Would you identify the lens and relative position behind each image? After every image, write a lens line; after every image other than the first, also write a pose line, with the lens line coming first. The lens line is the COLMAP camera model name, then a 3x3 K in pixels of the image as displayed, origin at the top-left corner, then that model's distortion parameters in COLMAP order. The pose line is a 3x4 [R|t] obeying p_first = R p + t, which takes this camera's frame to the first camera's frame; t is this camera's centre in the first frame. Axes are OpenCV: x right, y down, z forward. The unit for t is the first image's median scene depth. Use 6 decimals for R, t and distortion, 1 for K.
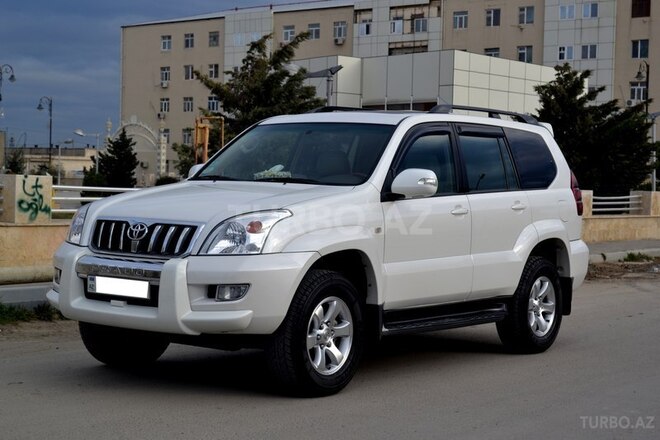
lens RADIAL K [[1284.0, 0, 330.0], [0, 1284.0, 220.0], [0, 0, 1]] dist [-0.005602, -0.026580]
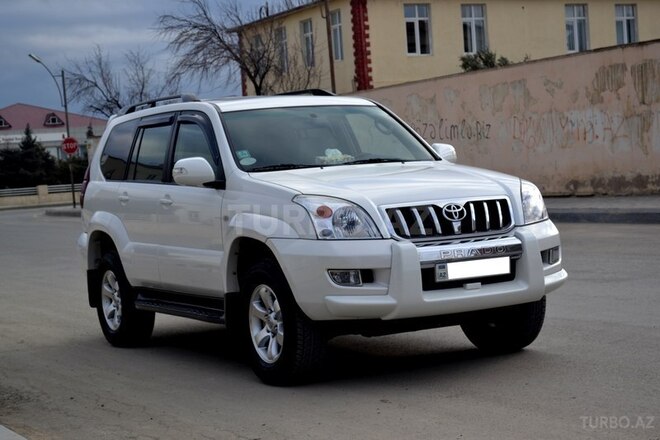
lens RADIAL K [[1351.5, 0, 330.0], [0, 1351.5, 220.0], [0, 0, 1]] dist [0.006042, -0.063099]
pose [[0.417992, -0.091573, 0.903824, -1.093325], [0.107811, 0.992876, 0.050735, -0.046663], [-0.902031, 0.076235, 0.424887, 0.637285]]
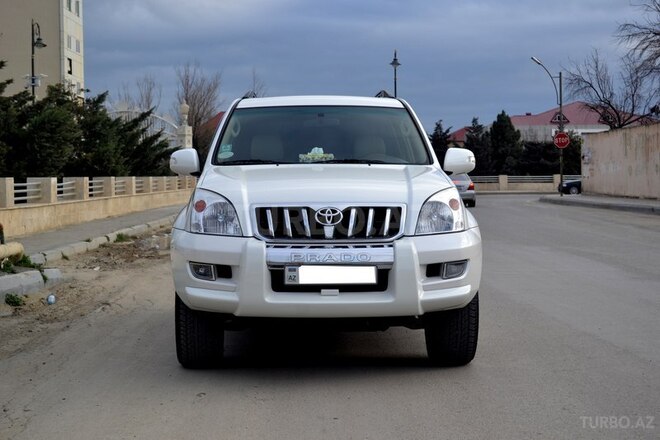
lens RADIAL K [[1195.8, 0, 330.0], [0, 1195.8, 220.0], [0, 0, 1]] dist [-0.028769, -0.144935]
pose [[0.781393, -0.054241, 0.621677, -0.692100], [0.047871, 0.998490, 0.026949, -0.012410], [-0.622200, 0.008703, 0.782810, 0.292396]]
